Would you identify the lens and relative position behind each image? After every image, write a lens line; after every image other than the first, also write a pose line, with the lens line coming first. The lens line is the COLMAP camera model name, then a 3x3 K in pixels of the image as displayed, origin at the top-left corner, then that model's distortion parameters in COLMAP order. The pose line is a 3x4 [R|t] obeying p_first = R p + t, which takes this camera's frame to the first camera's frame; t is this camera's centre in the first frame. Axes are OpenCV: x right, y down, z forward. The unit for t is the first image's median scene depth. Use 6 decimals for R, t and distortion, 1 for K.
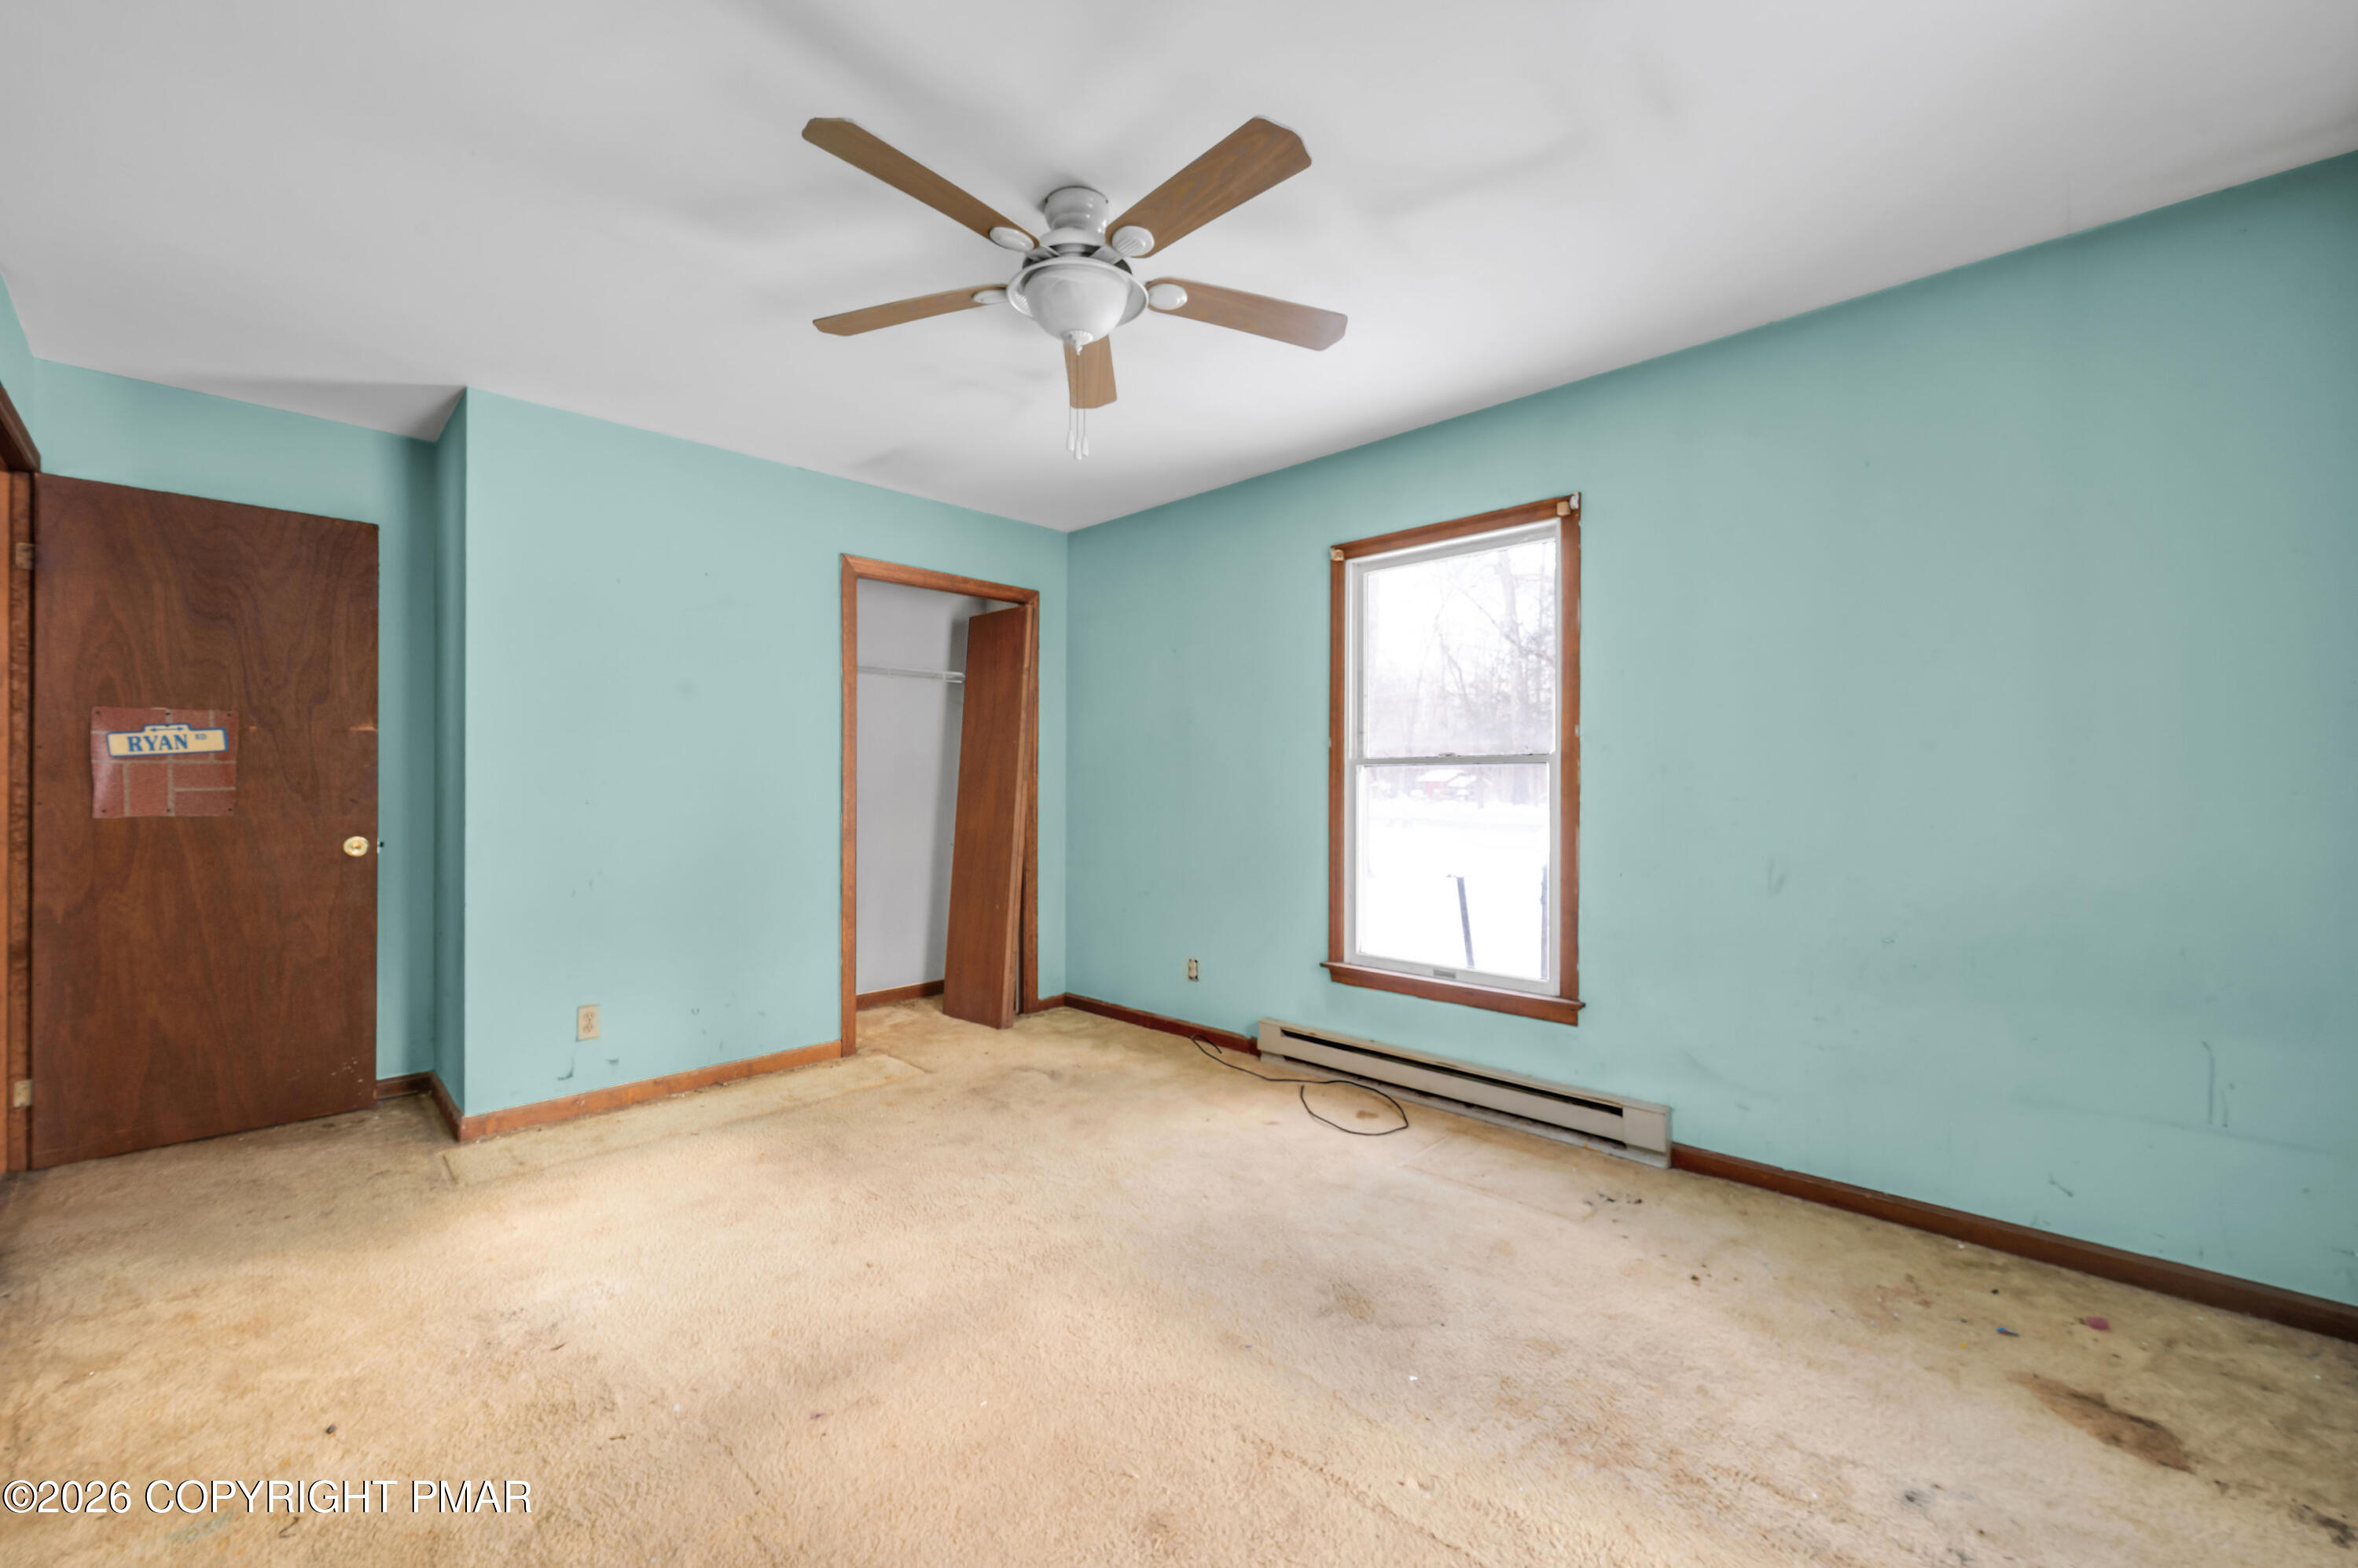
lens RADIAL K [[931.6, 0, 1171.5], [0, 931.6, 785.8], [0, 0, 1]] dist [0.001306, 0.000115]
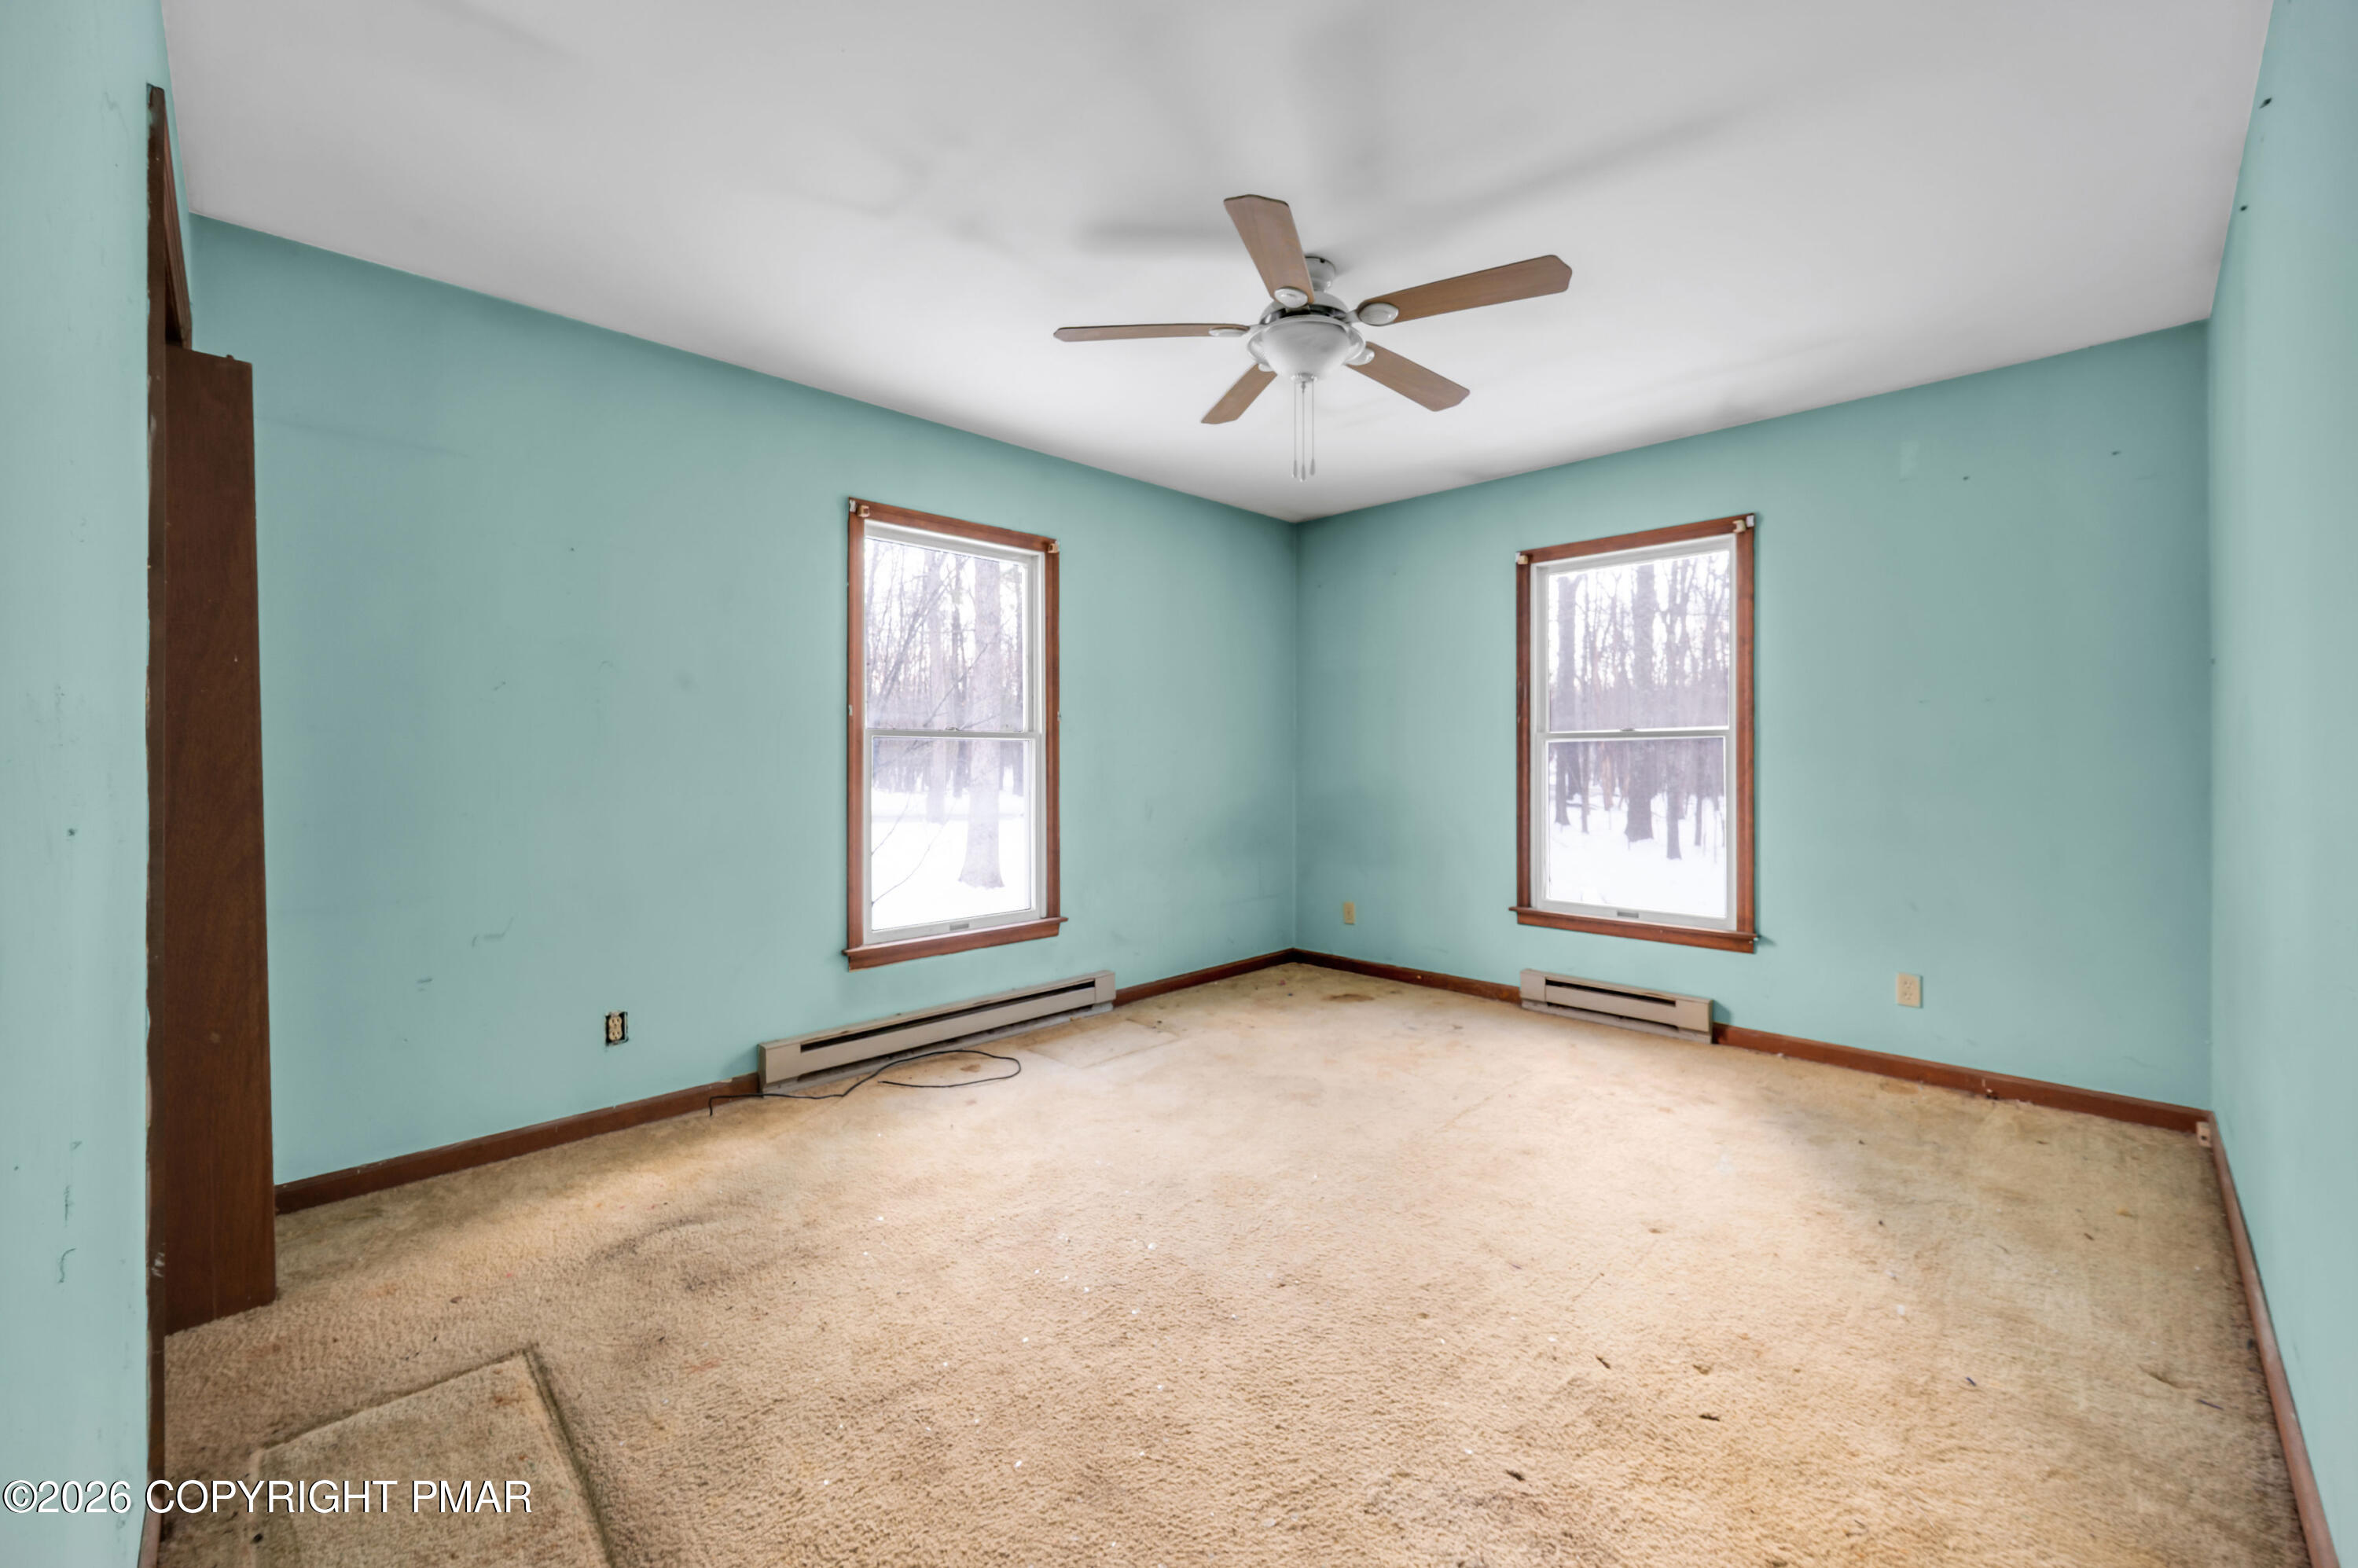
lens RADIAL K [[933.3, 0, 1182.7], [0, 933.3, 757.4], [0, 0, 1]] dist [-0.000742, -0.000153]
pose [[0.005422, 0.004298, 0.999976, -0.815149], [0.005958, 0.999973, -0.004330, 0.006420], [-0.999968, 0.005981, 0.005396, 0.723273]]
